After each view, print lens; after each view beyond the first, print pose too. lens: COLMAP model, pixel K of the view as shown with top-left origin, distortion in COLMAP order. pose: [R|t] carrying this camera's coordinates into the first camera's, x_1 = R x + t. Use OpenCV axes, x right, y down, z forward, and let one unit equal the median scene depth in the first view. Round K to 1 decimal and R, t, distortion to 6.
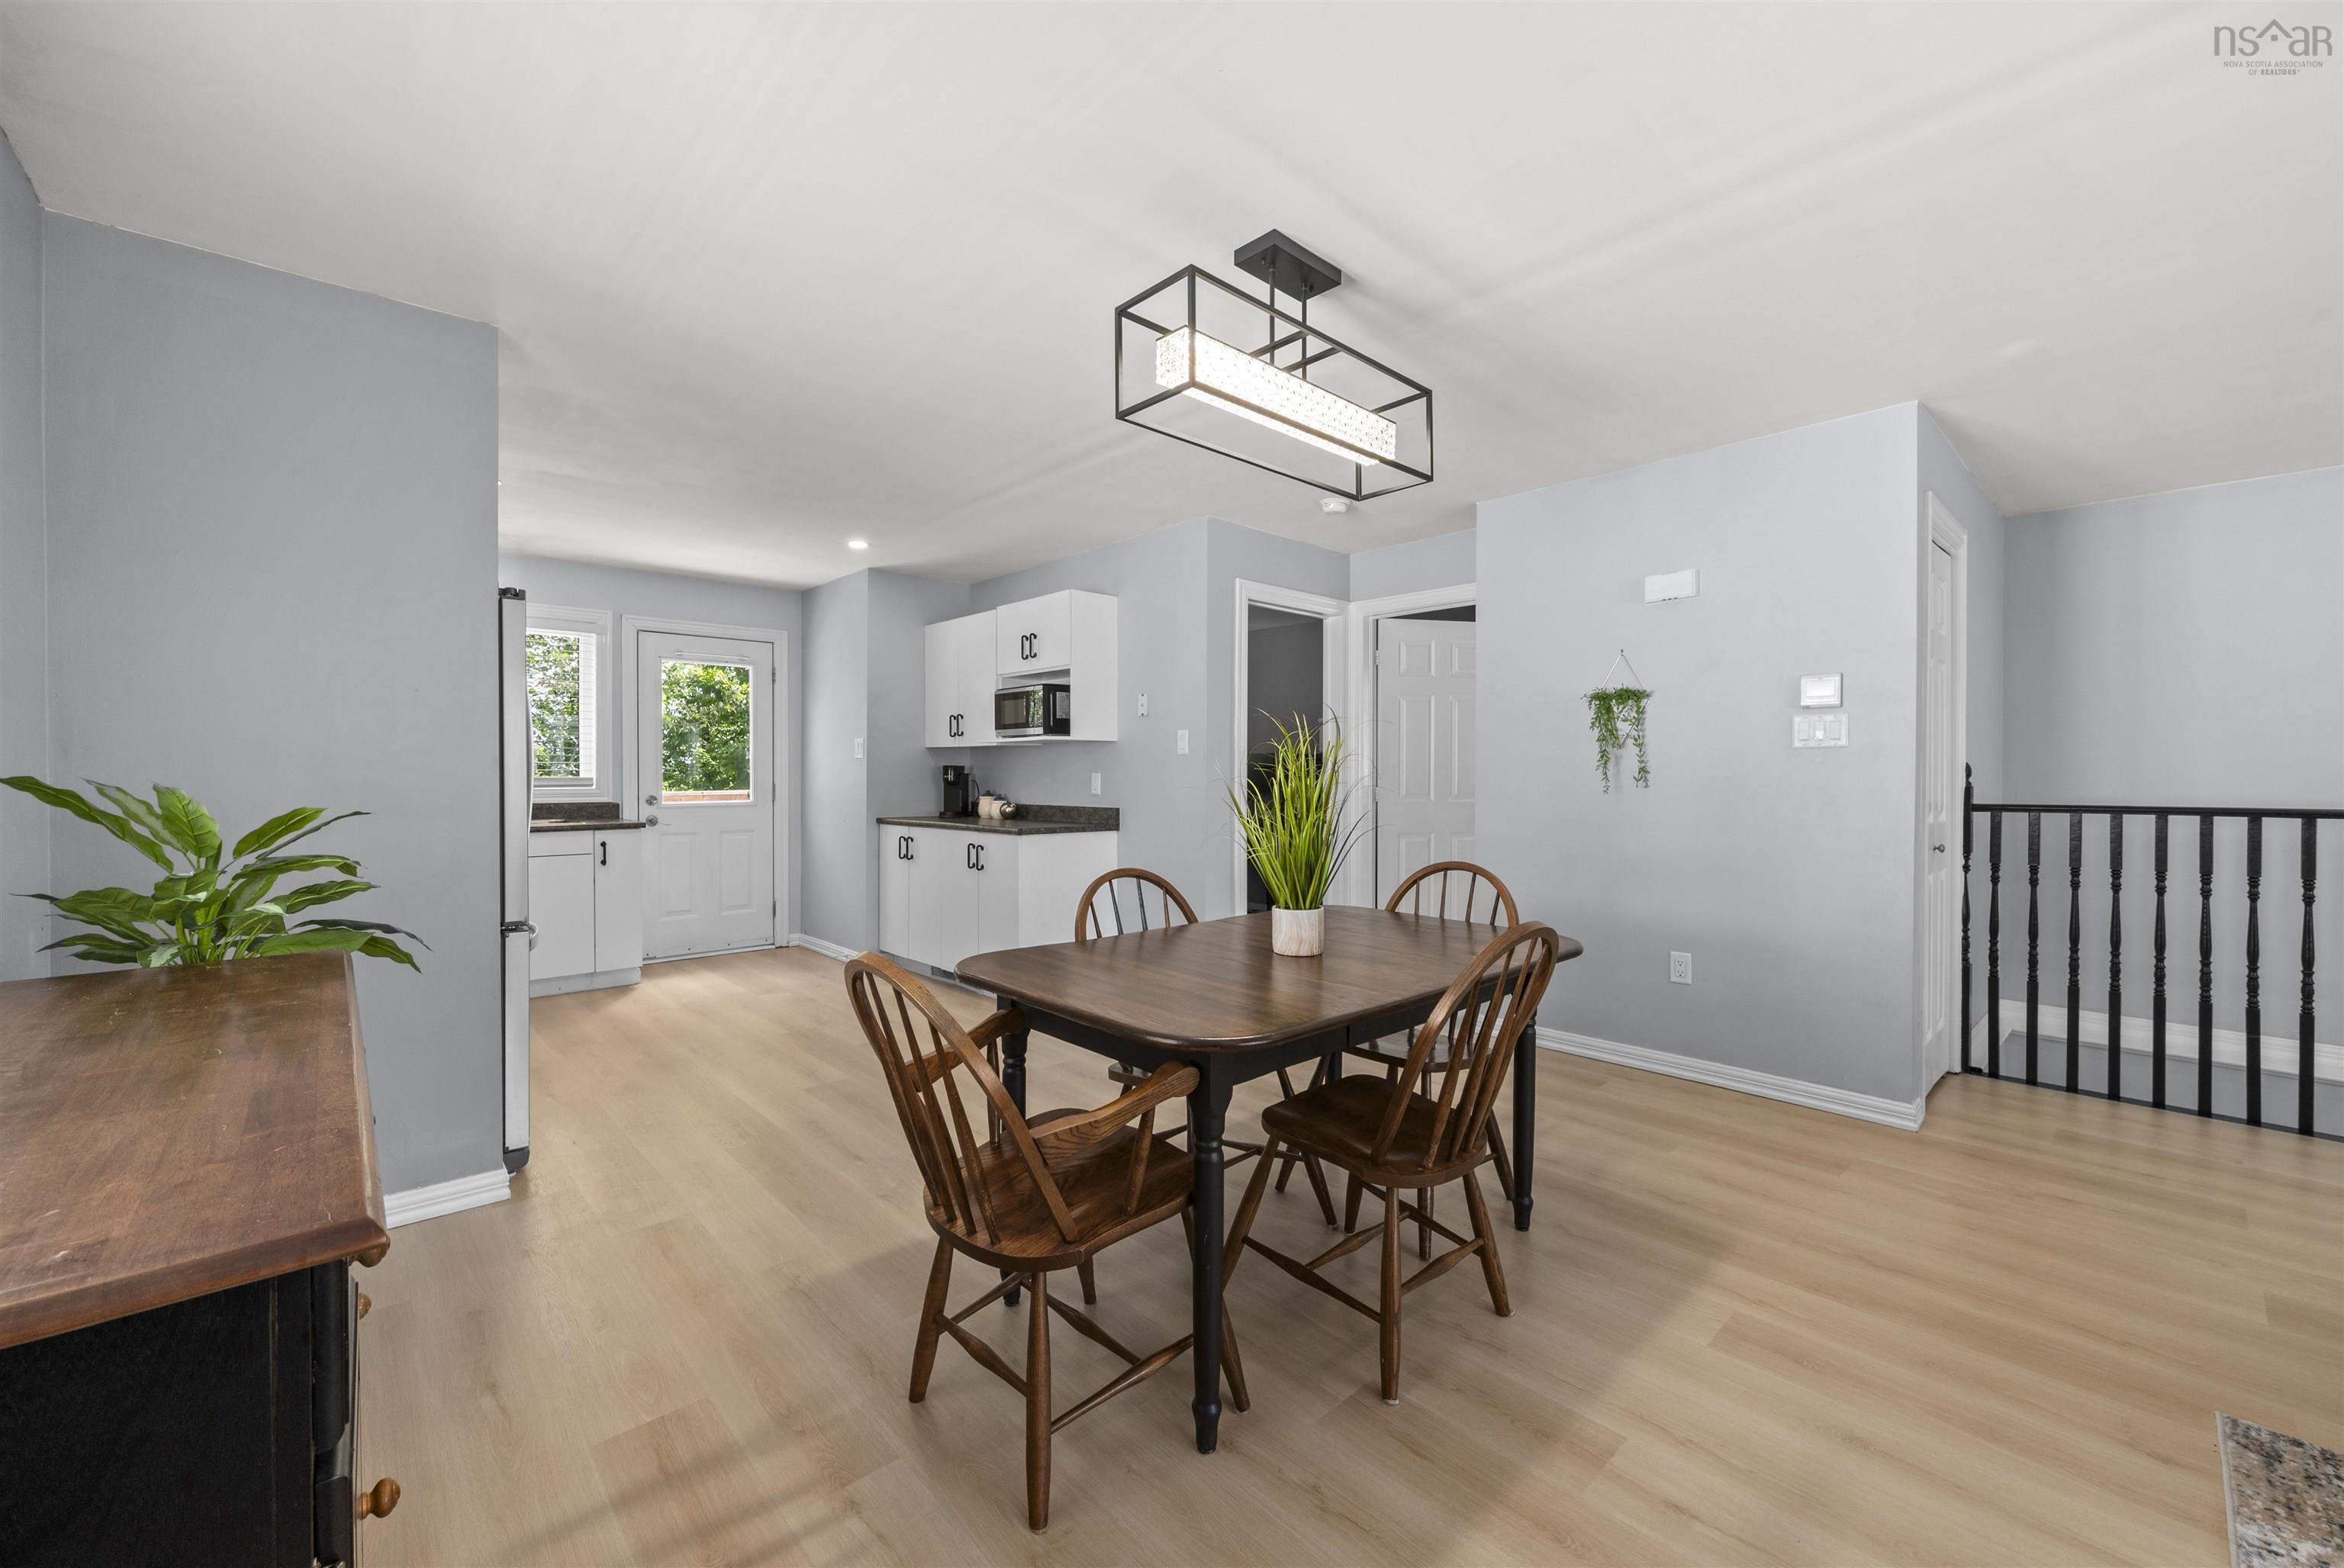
lens RADIAL K [[930.2, 0, 1181.5], [0, 930.2, 781.1], [0, 0, 1]] dist [-0.001220, -0.000292]
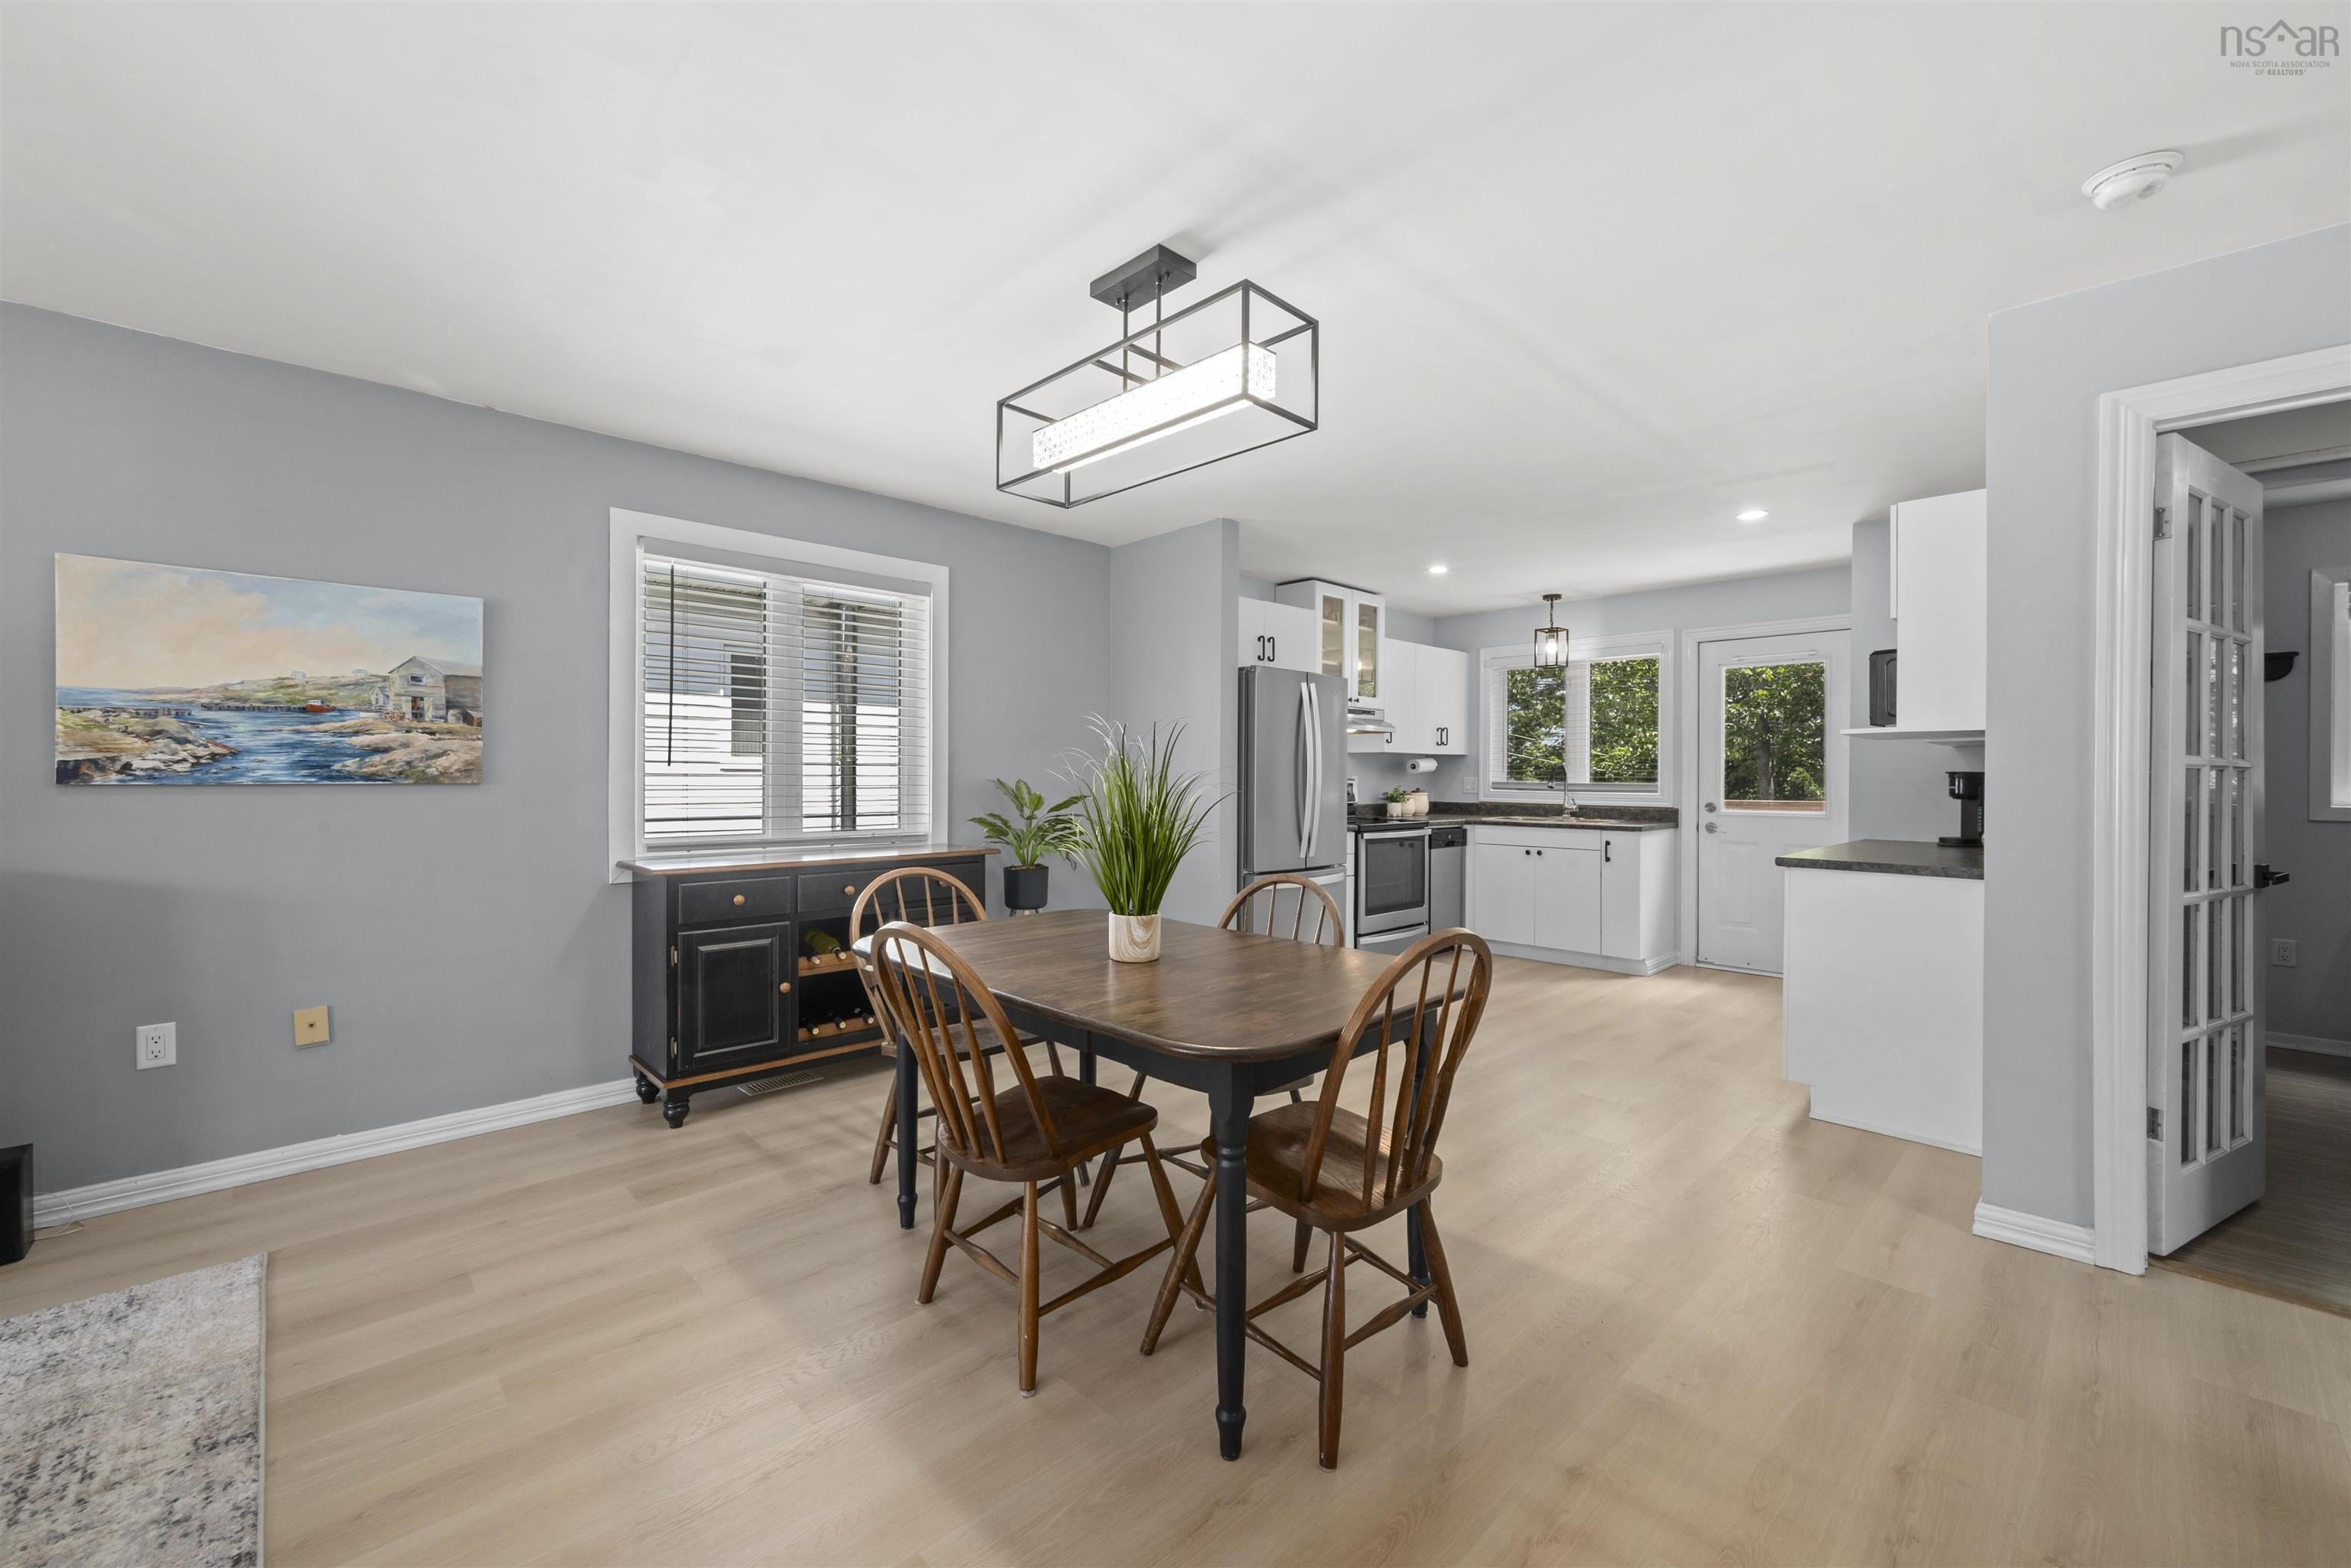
lens RADIAL K [[942.4, 0, 1175.5], [0, 942.4, 784.0], [0, 0, 1]] dist [0.002479, -0.000037]
pose [[0.021020, 0.009063, -0.999738, 0.542123], [-0.014484, 0.999857, 0.008760, -0.006512], [0.999674, 0.014296, 0.021148, 0.477824]]
